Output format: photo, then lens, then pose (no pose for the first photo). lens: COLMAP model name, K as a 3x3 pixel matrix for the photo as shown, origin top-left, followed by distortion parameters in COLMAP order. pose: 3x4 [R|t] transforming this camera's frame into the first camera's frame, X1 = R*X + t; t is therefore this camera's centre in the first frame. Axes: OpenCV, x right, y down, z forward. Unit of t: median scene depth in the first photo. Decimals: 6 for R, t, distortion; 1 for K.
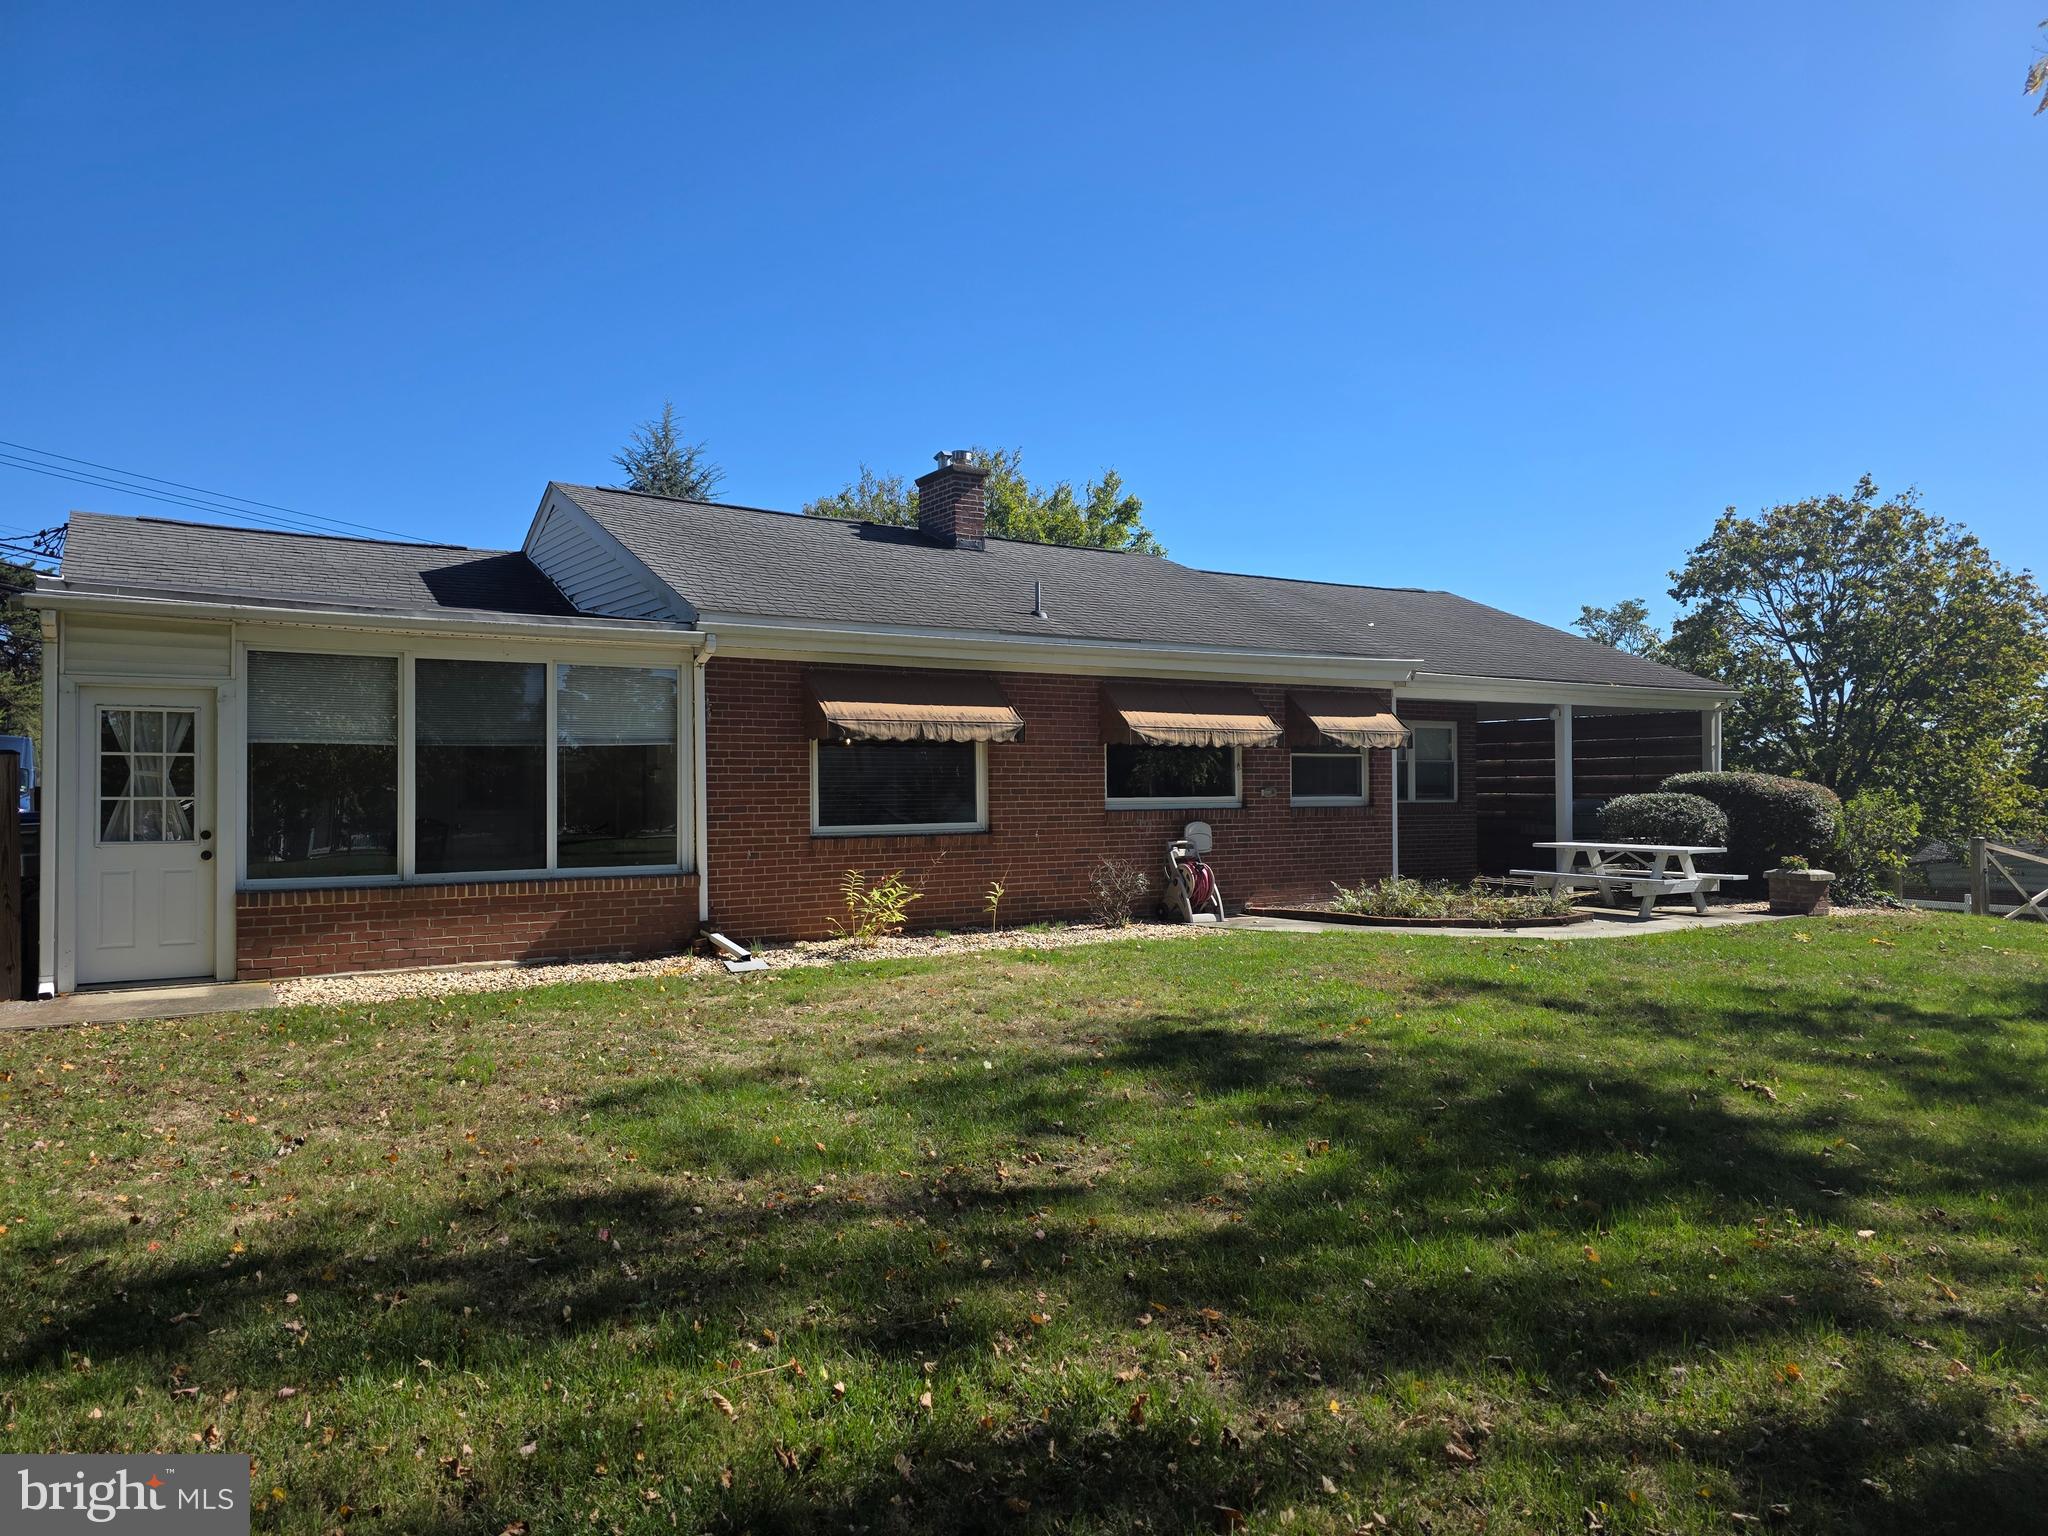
lens RADIAL K [[1359.4, 0, 1016.5], [0, 1359.4, 771.6], [0, 0, 1]] dist [0.054219, -0.041415]
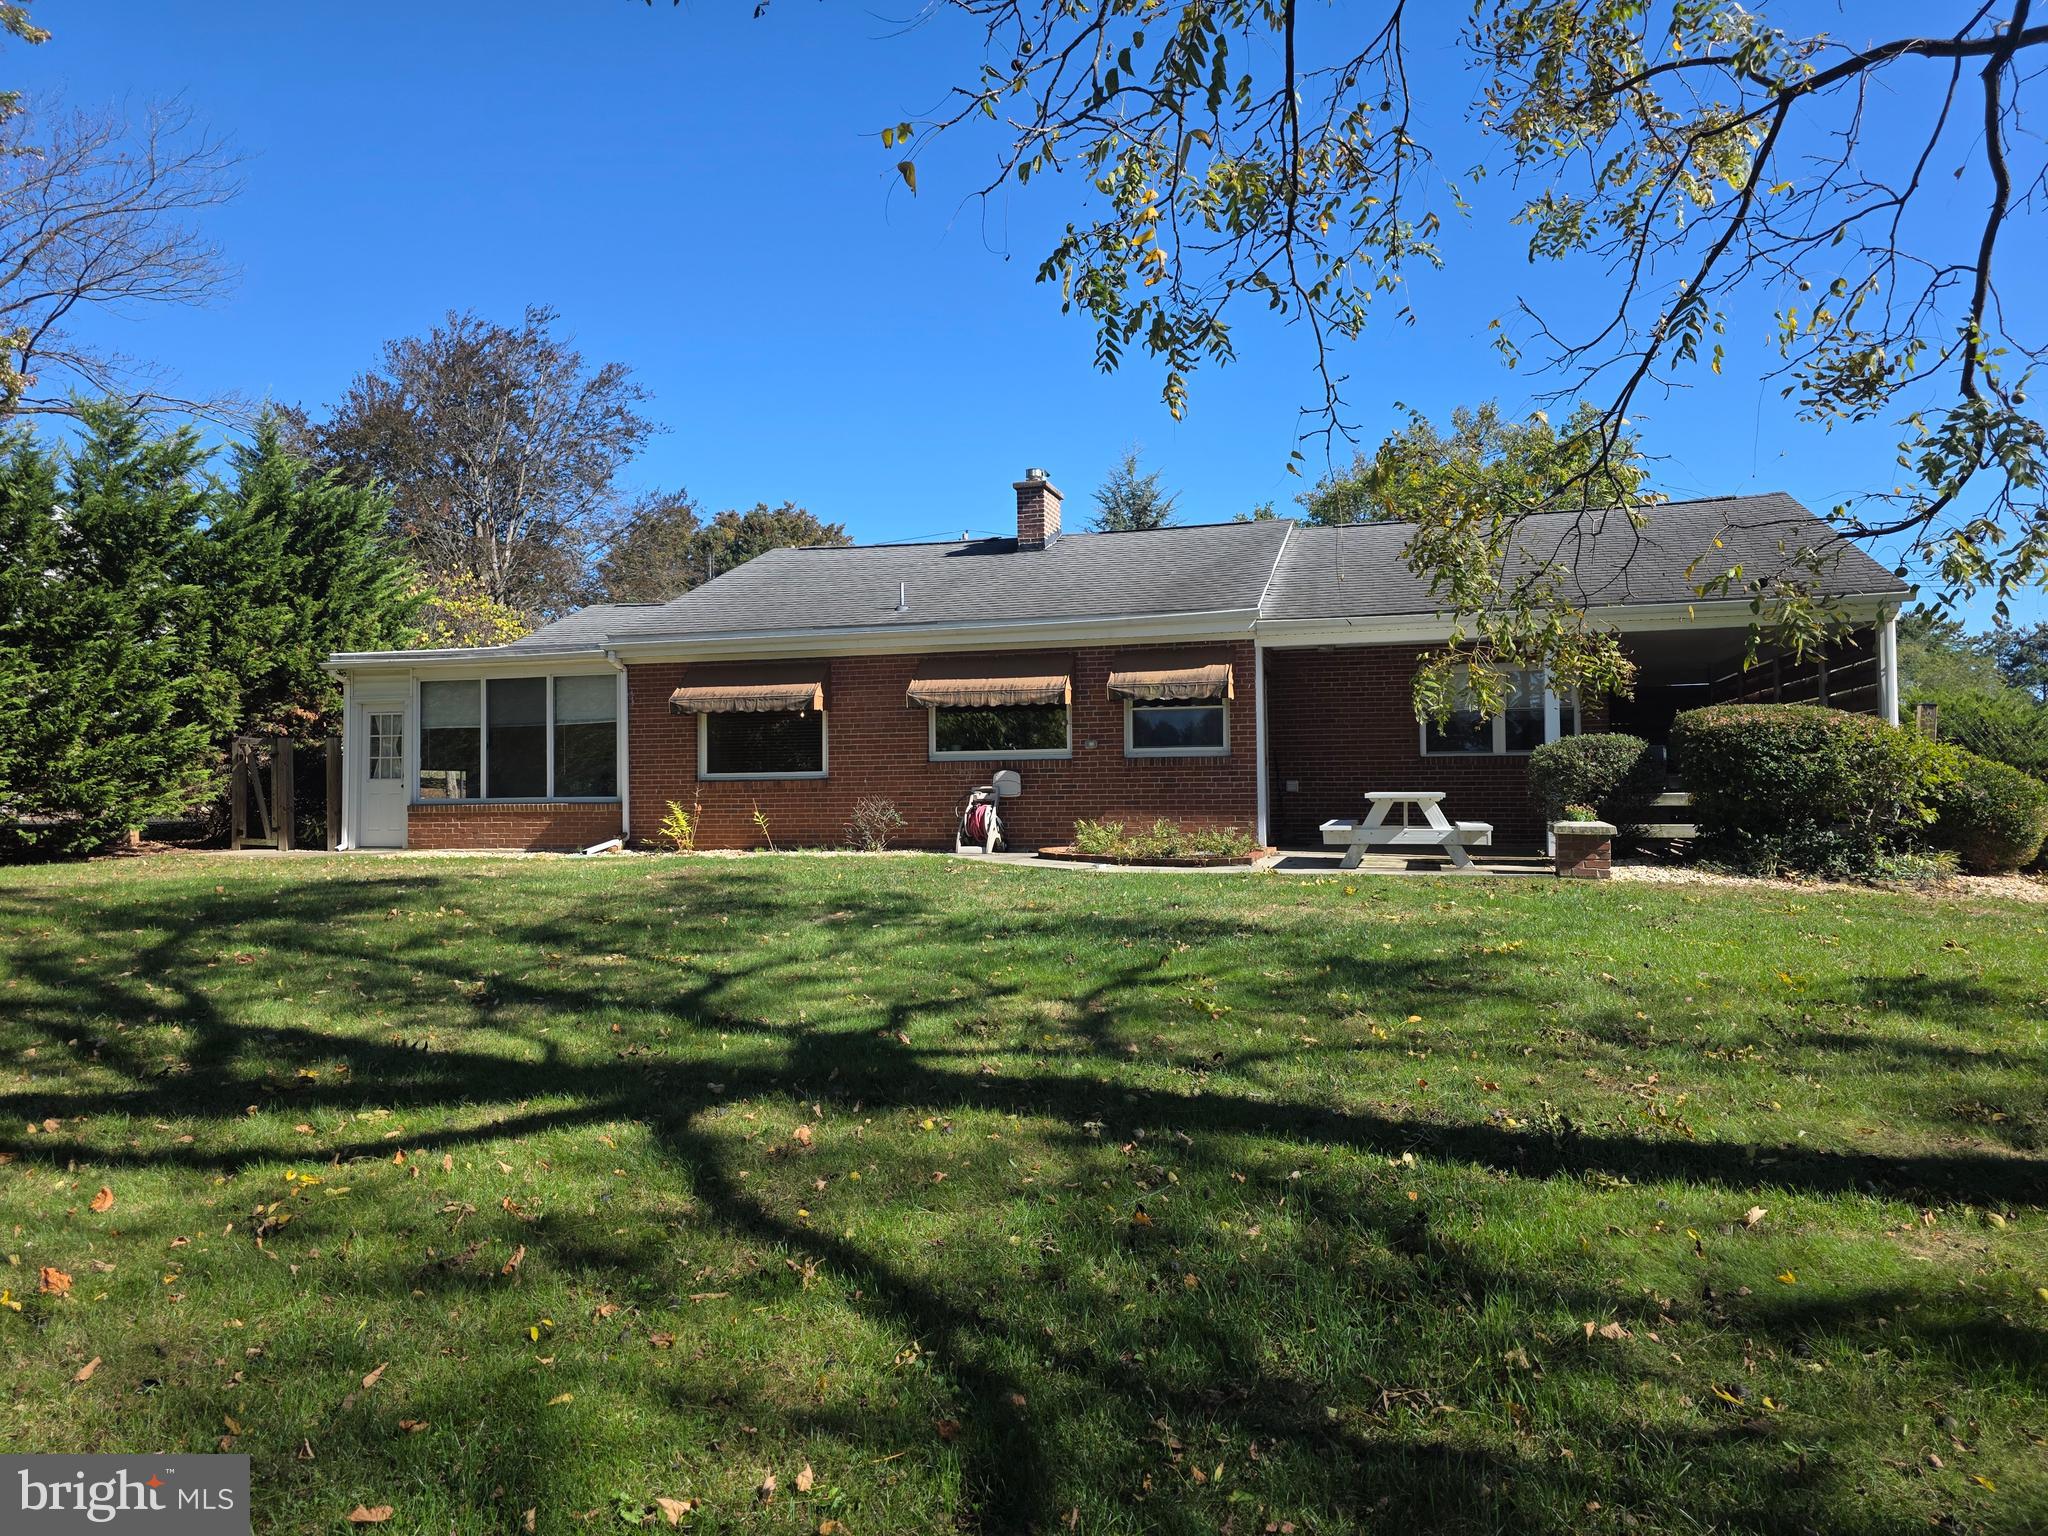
lens RADIAL K [[1359.4, 0, 1036.6], [0, 1359.4, 765.2], [0, 0, 1]] dist [0.054219, -0.041415]
pose [[0.669148, -0.015030, -0.742977, 1.107154], [0.016786, 0.999846, -0.005109, 0.042397], [0.742940, -0.009053, 0.669297, 0.261062]]
